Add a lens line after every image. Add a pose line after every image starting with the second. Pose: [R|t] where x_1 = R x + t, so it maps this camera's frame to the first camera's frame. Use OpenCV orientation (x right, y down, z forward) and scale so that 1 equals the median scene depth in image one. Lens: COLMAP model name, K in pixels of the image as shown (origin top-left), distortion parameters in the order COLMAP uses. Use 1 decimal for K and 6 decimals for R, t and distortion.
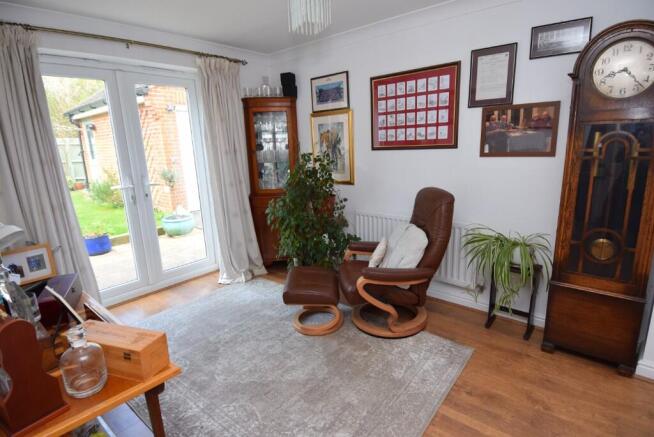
lens RADIAL K [[340.8, 0, 334.5], [0, 340.8, 217.9], [0, 0, 1]] dist [0.050817, -0.050651]
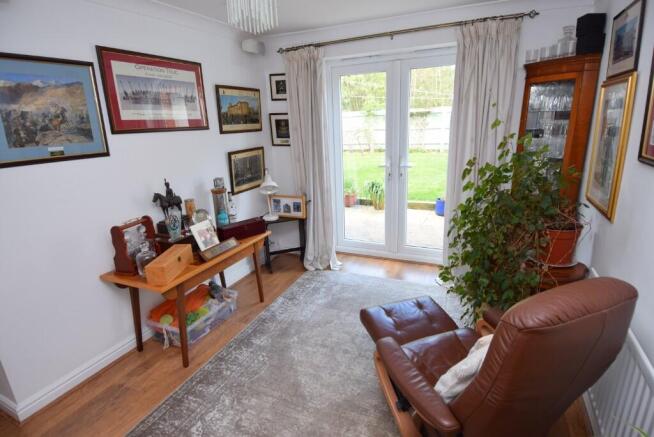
lens RADIAL K [[340.8, 0, 334.5], [0, 340.8, 217.9], [0, 0, 1]] dist [0.050817, -0.050651]
pose [[0.281918, 0.277756, -0.918354, 0.490482], [-0.184122, 0.955050, 0.232333, -0.167887], [0.941606, 0.103591, 0.320386, 0.522489]]
